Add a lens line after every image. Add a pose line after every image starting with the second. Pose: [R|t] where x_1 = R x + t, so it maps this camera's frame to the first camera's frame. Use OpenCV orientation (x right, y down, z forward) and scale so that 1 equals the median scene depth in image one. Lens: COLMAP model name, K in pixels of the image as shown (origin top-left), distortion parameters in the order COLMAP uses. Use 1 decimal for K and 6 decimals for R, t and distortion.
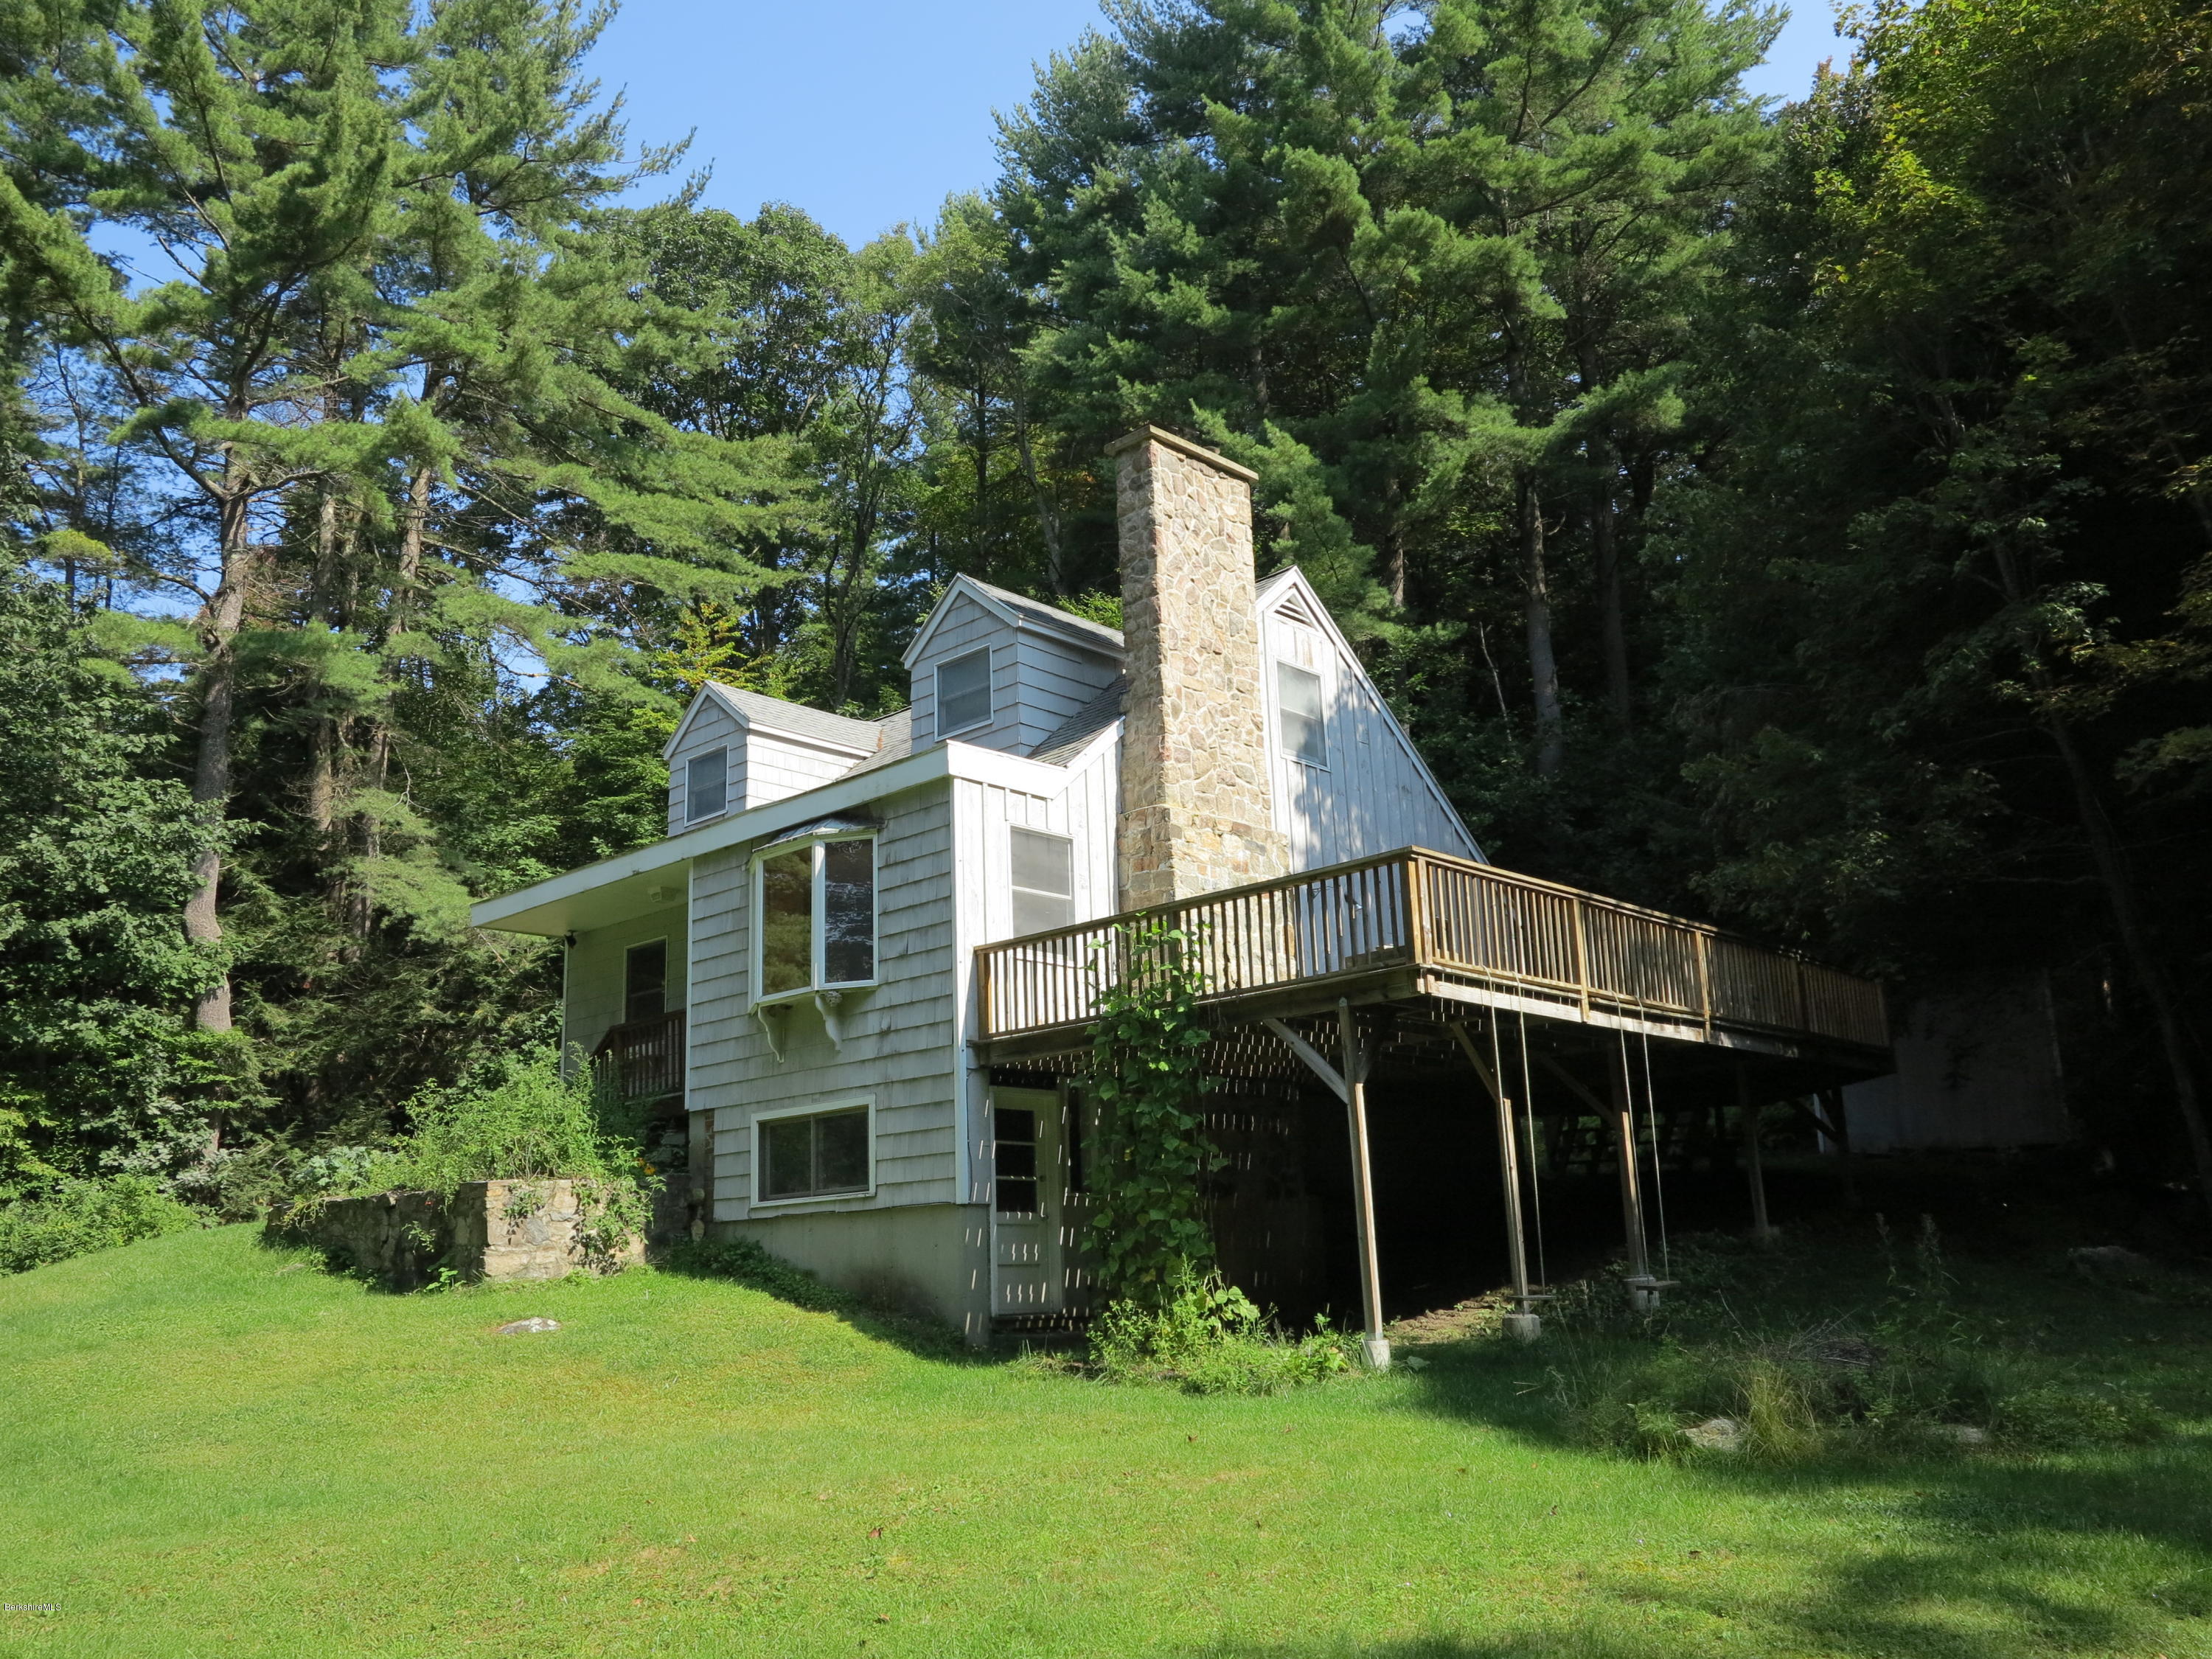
lens RADIAL K [[1813.0, 0, 1106.0], [0, 1813.0, 829.5], [0, 0, 1]] dist [-0.051713, 0.013089]
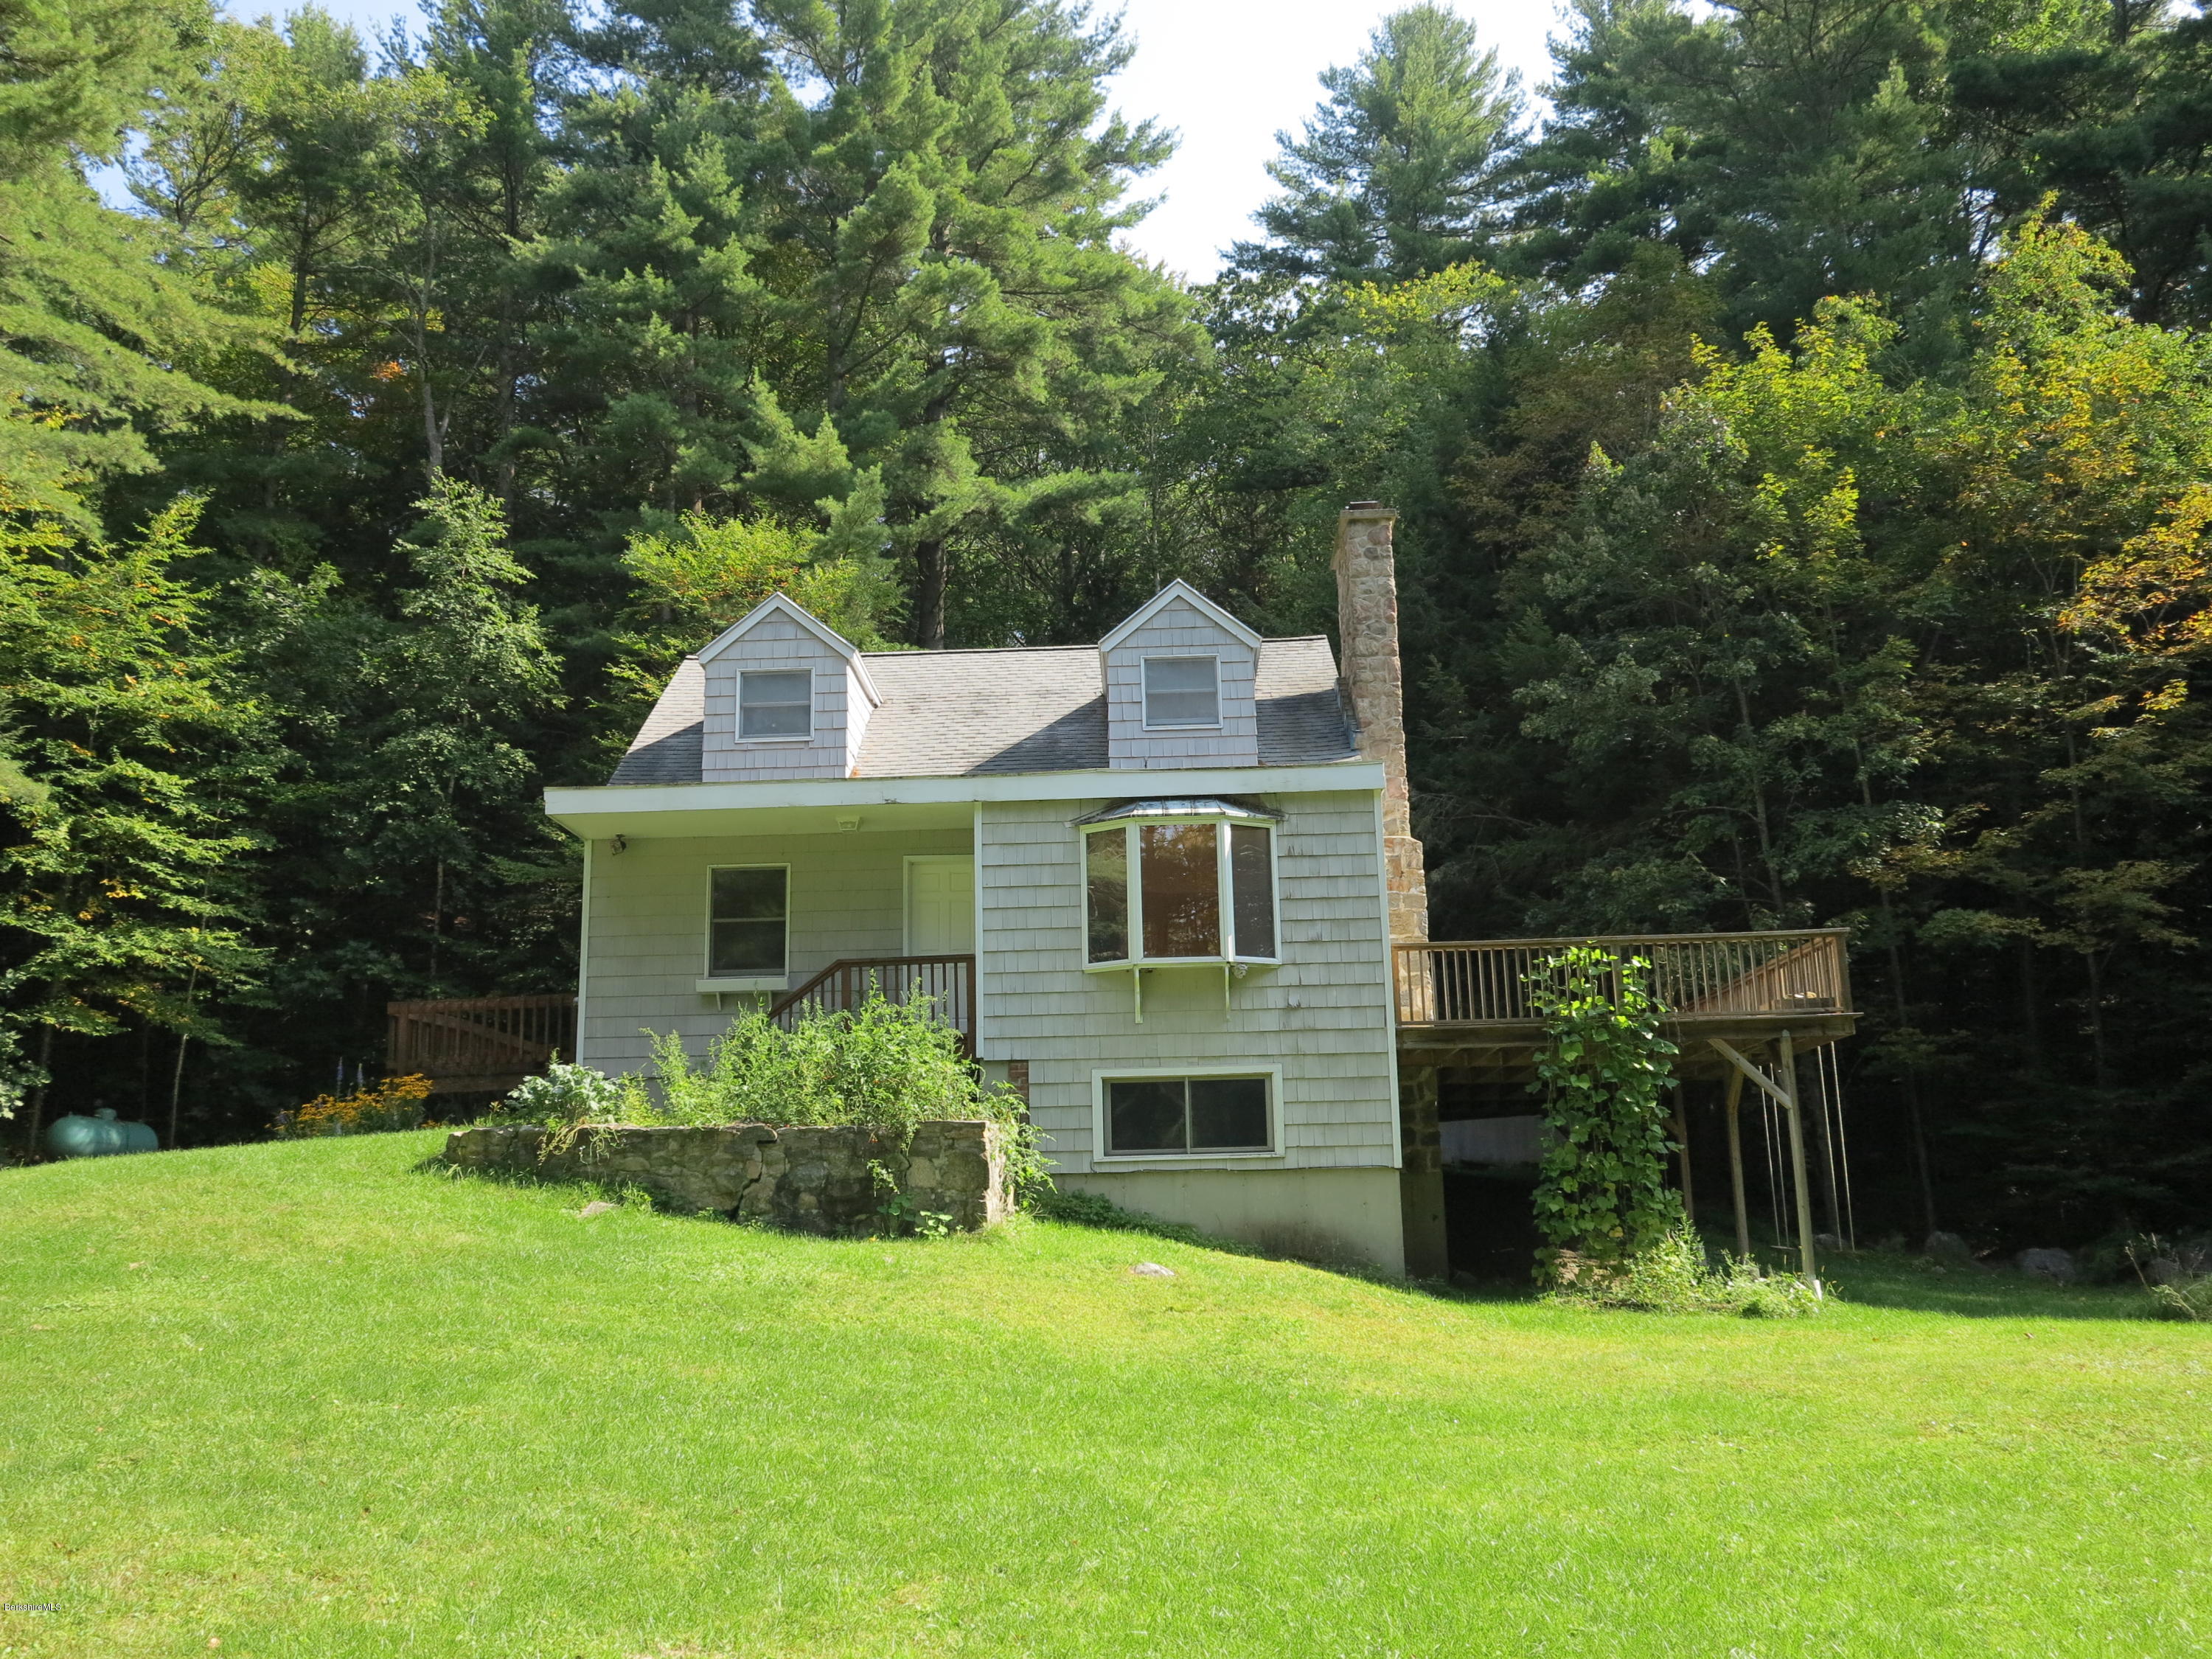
lens RADIAL K [[1809.6, 0, 1106.0], [0, 1809.6, 829.5], [0, 0, 1]] dist [-0.050030, 0.013691]
pose [[0.750579, 0.169152, 0.638764, -0.492583], [-0.168954, 0.983675, -0.061960, 0.049435], [-0.638816, -0.061416, 0.766904, 0.128680]]
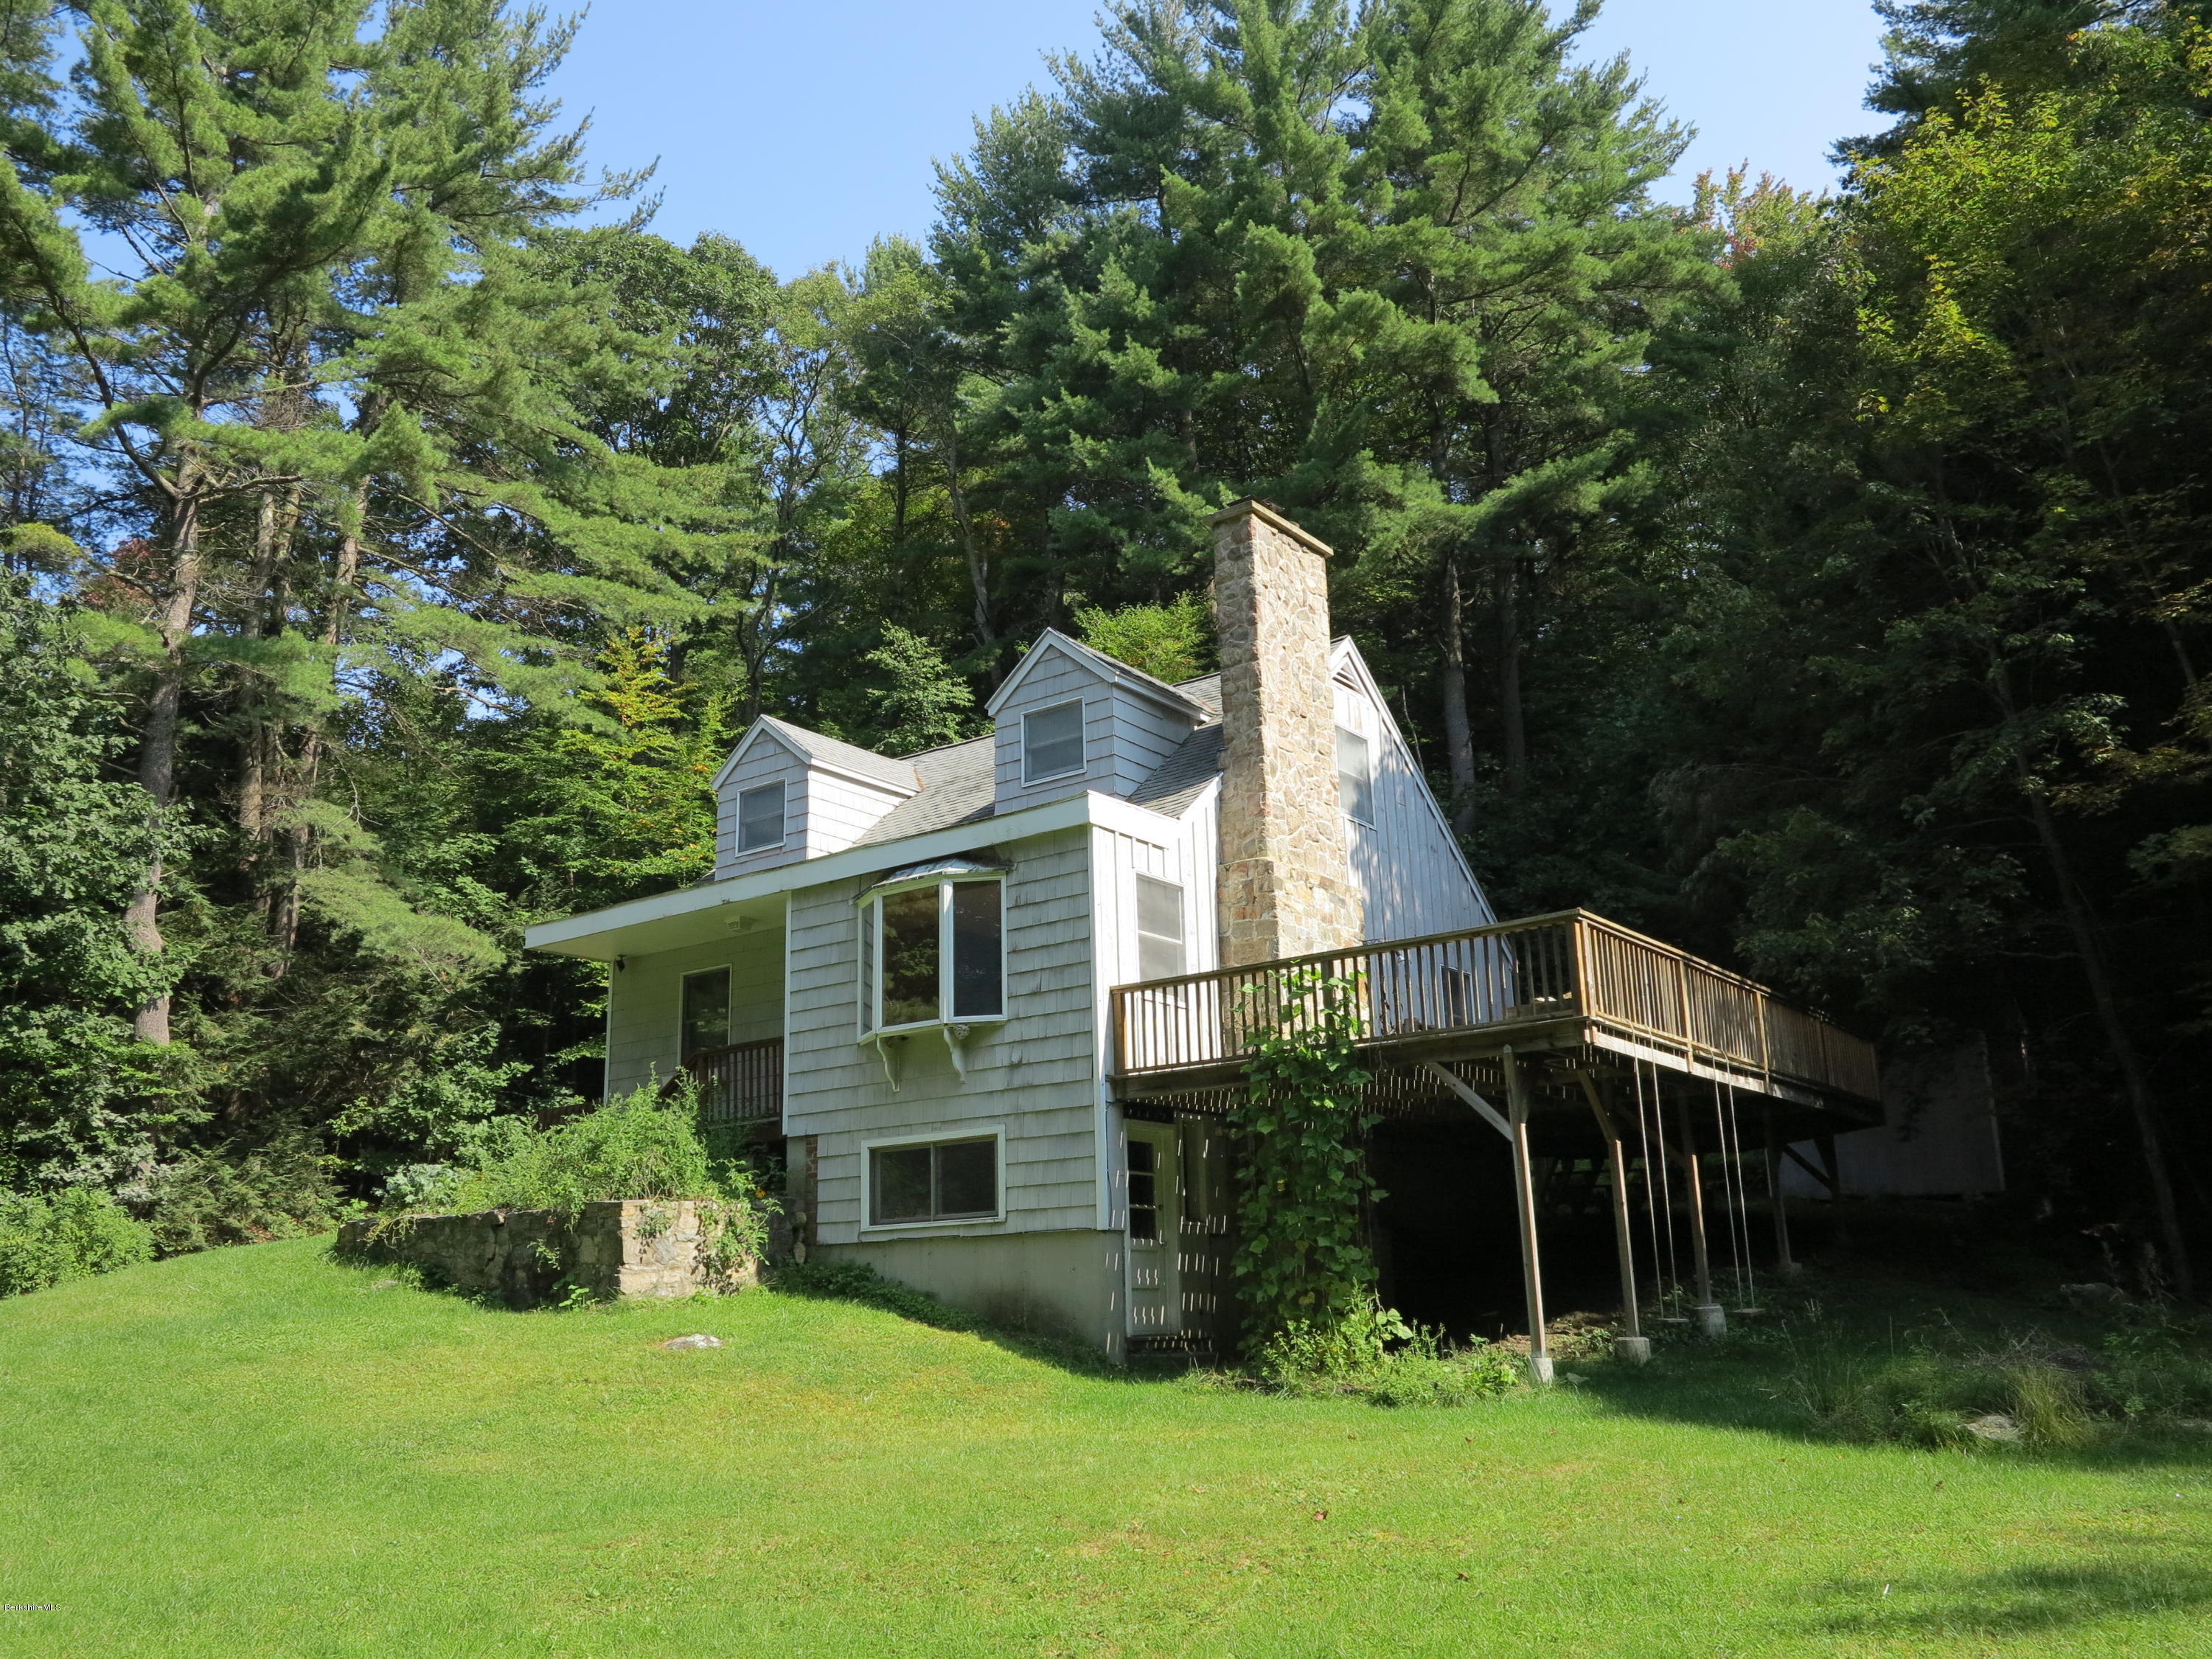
lens RADIAL K [[1809.6, 0, 1106.0], [0, 1809.6, 829.5], [0, 0, 1]] dist [-0.050030, 0.013691]
pose [[0.992985, 0.040890, 0.110941, -0.102434], [-0.038632, 0.999002, -0.022430, -0.001554], [-0.111747, 0.017987, 0.993574, -0.026401]]
